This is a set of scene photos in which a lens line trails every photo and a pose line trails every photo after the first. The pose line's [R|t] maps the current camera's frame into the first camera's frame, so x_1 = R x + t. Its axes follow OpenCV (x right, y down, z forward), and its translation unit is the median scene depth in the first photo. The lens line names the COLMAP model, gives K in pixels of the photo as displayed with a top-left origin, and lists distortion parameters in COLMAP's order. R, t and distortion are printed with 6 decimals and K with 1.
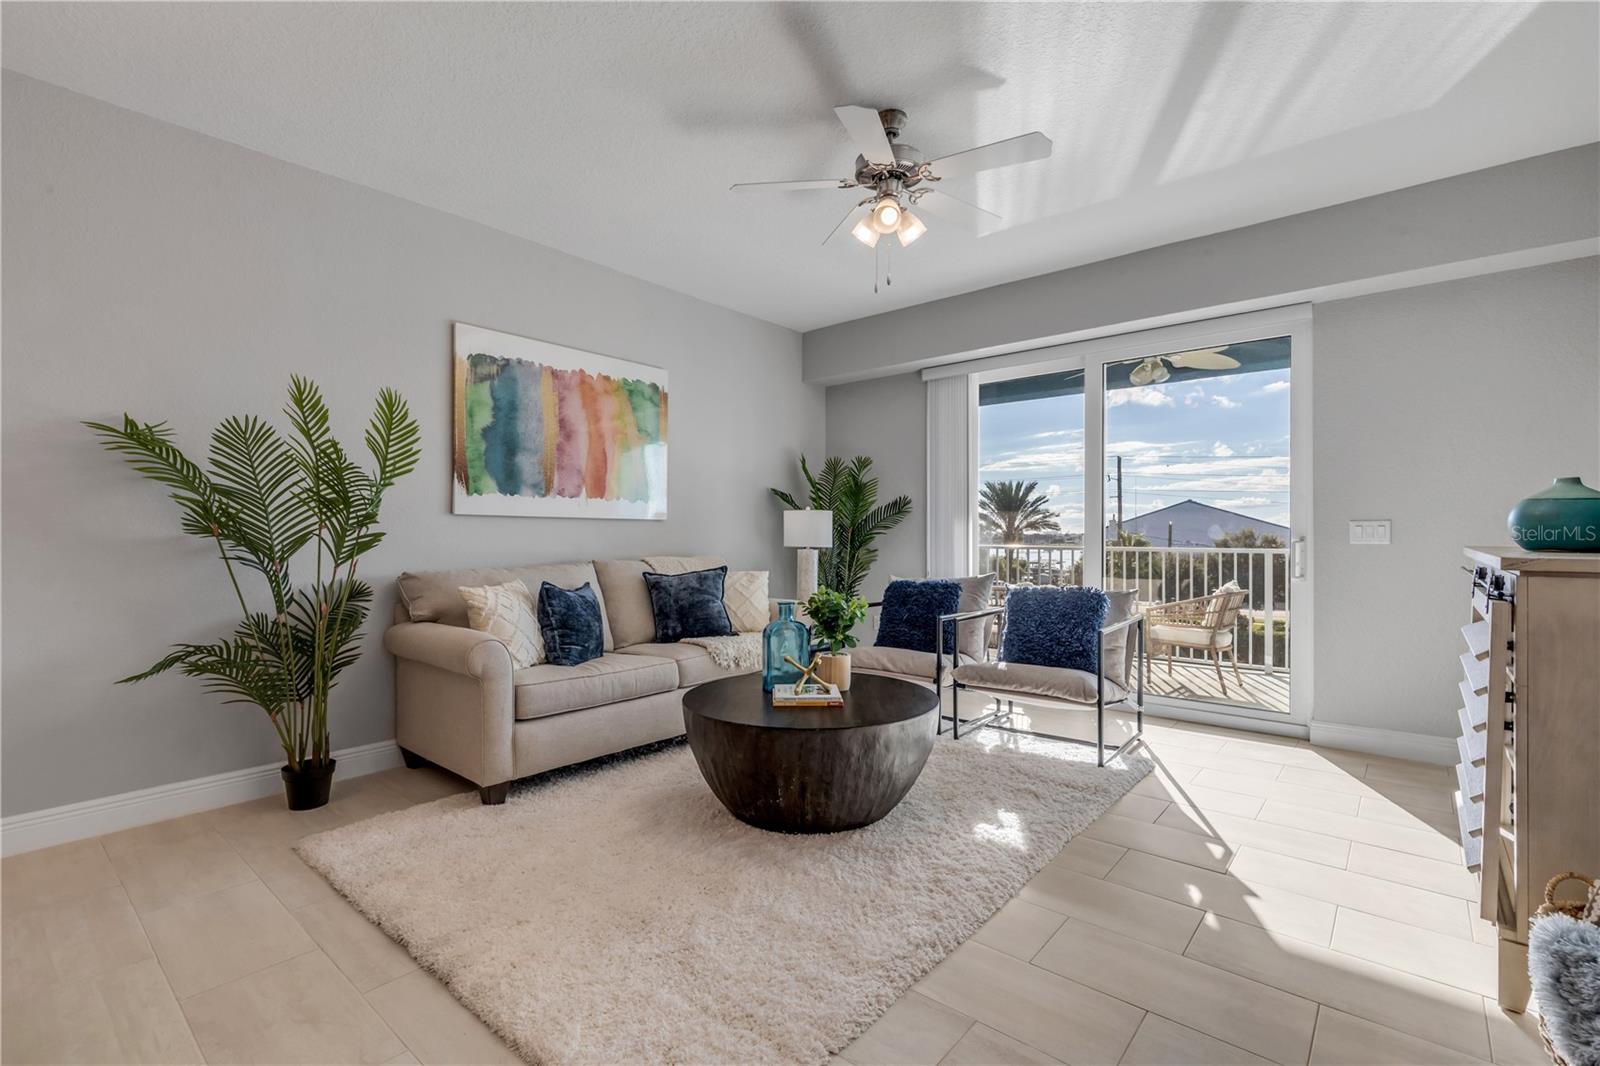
lens RADIAL K [[725.6, 0, 801.1], [0, 725.6, 531.7], [0, 0, 1]] dist [0.006616, -0.001251]
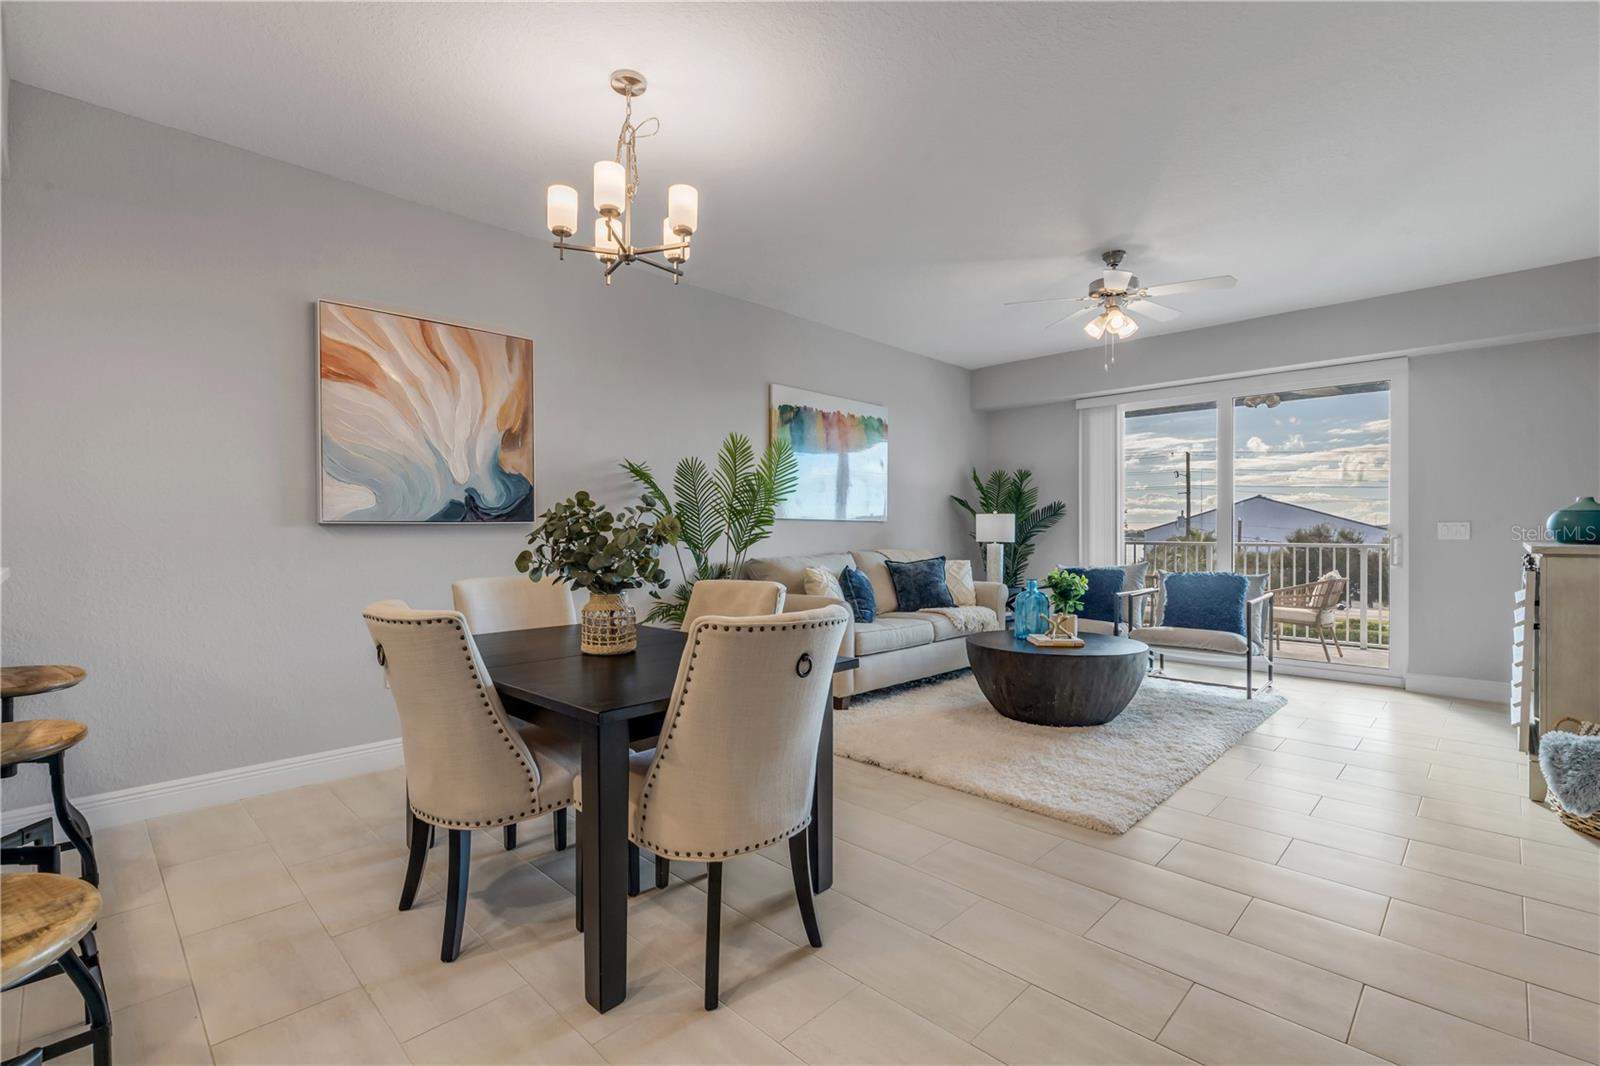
lens RADIAL K [[725.6, 0, 804.0], [0, 725.6, 530.5], [0, 0, 1]] dist [0.006616, -0.001251]
pose [[0.997877, -0.000424, -0.065126, -0.308324], [0.000629, 0.999995, 0.003127, -0.004764], [0.065124, -0.003161, 0.997872, -0.395718]]
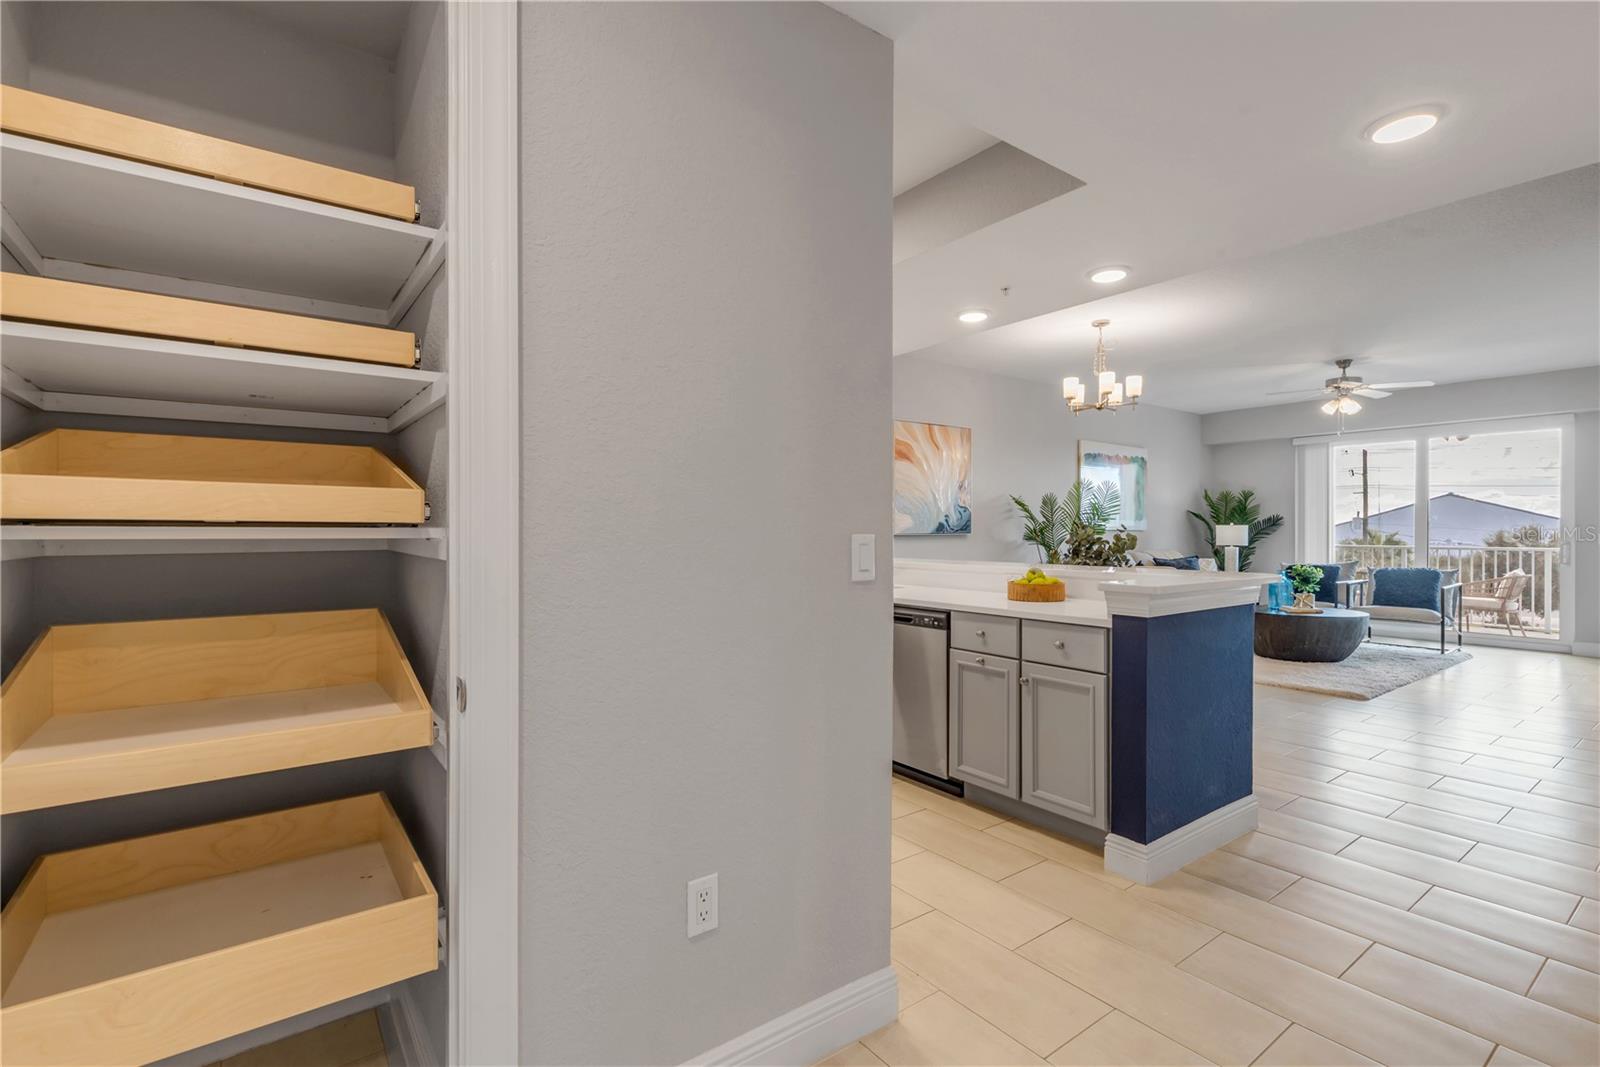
lens RADIAL K [[725.6, 0, 802.1], [0, 725.6, 533.3], [0, 0, 1]] dist [0.006616, -0.001251]
pose [[0.972848, -0.000058, -0.231444, -0.753129], [0.001340, 0.999985, 0.005382, -0.025192], [0.231440, -0.005546, 0.972833, -1.222777]]
